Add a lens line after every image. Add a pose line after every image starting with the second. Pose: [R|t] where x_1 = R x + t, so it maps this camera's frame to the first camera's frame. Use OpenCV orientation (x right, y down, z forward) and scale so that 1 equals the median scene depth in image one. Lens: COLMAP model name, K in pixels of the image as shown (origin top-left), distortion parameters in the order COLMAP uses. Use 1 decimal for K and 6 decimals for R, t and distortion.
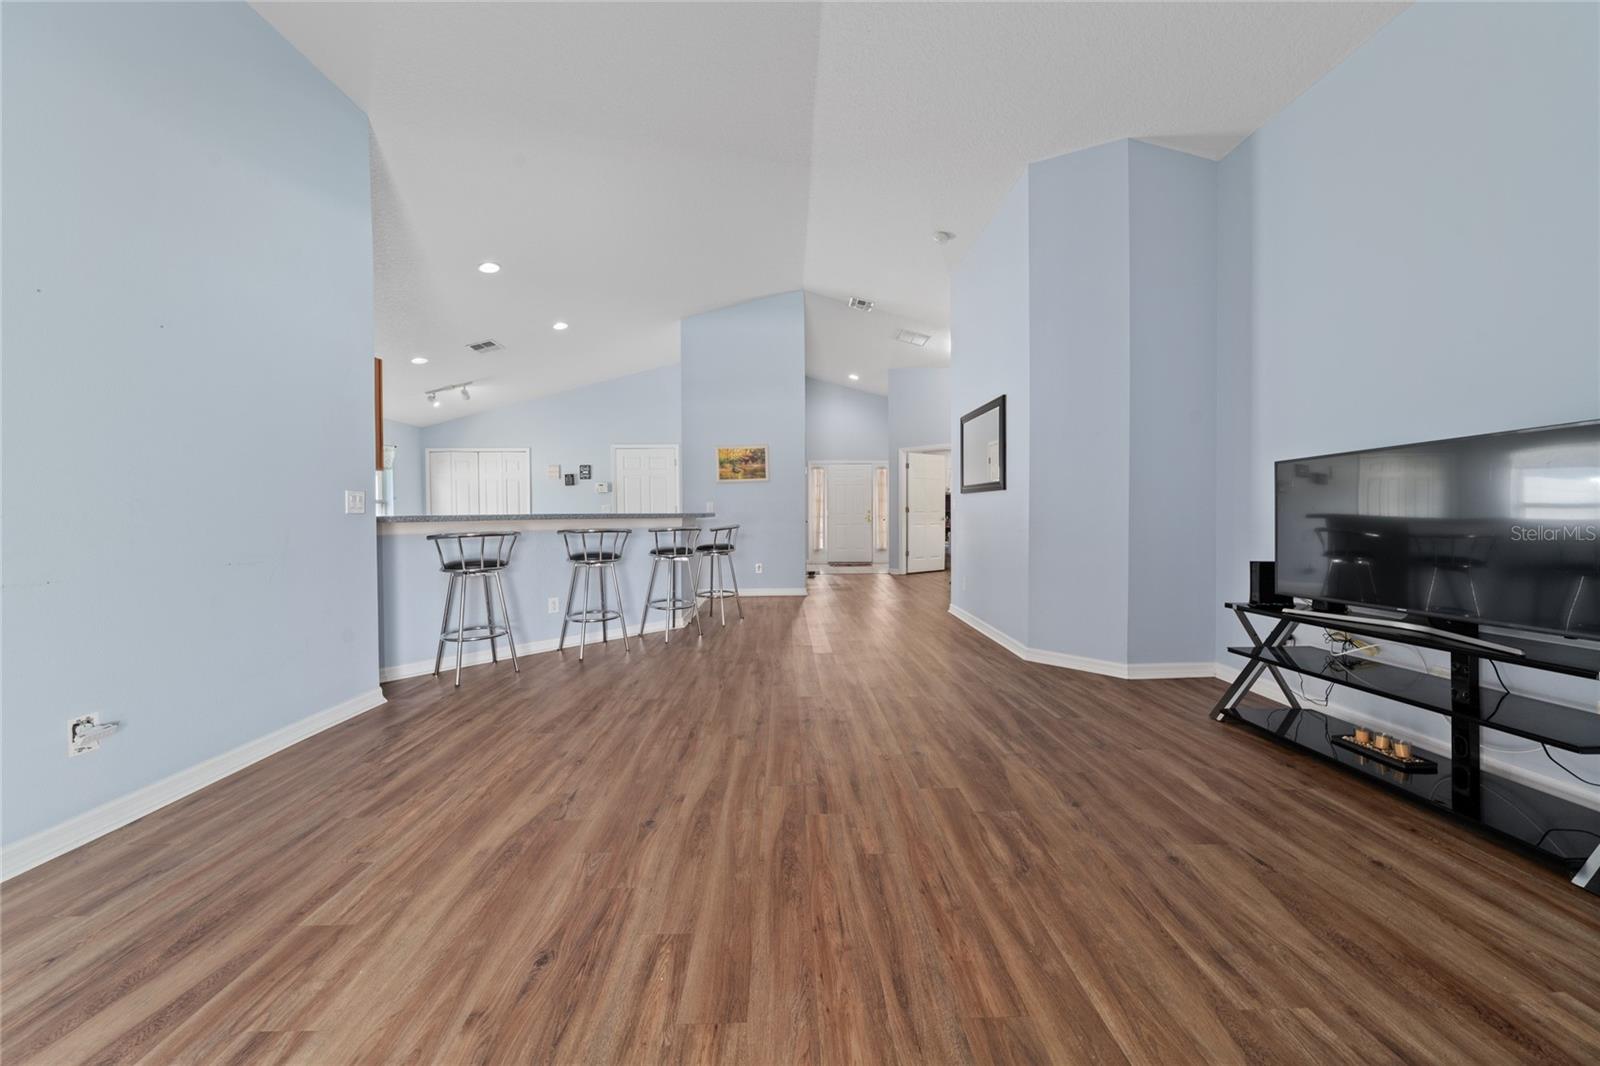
lens RADIAL K [[545.4, 0, 793.5], [0, 545.4, 512.9], [0, 0, 1]] dist [-0.001788, -0.000100]
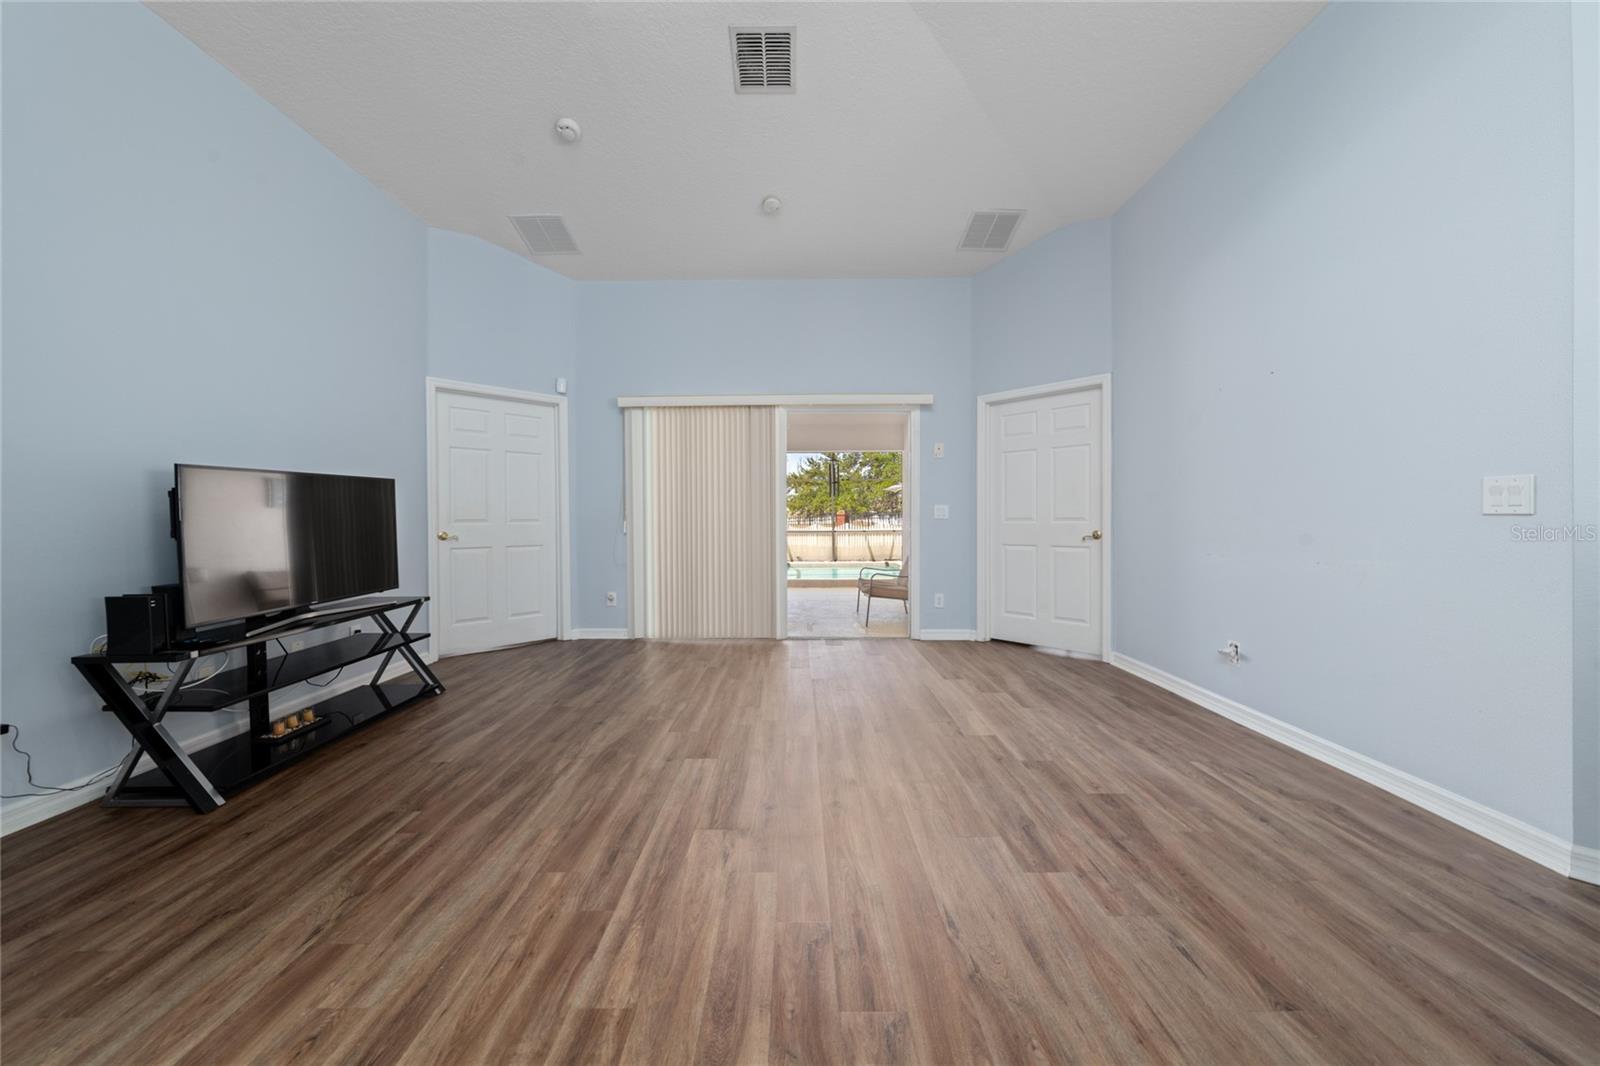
lens RADIAL K [[547.3, 0, 797.4], [0, 547.3, 525.5], [0, 0, 1]] dist [-0.001656, -0.000047]
pose [[-0.999802, 0.010505, 0.016872, -0.028143], [0.010698, 0.999878, 0.011358, -0.002669], [-0.016751, 0.011537, -0.999793, 1.770102]]
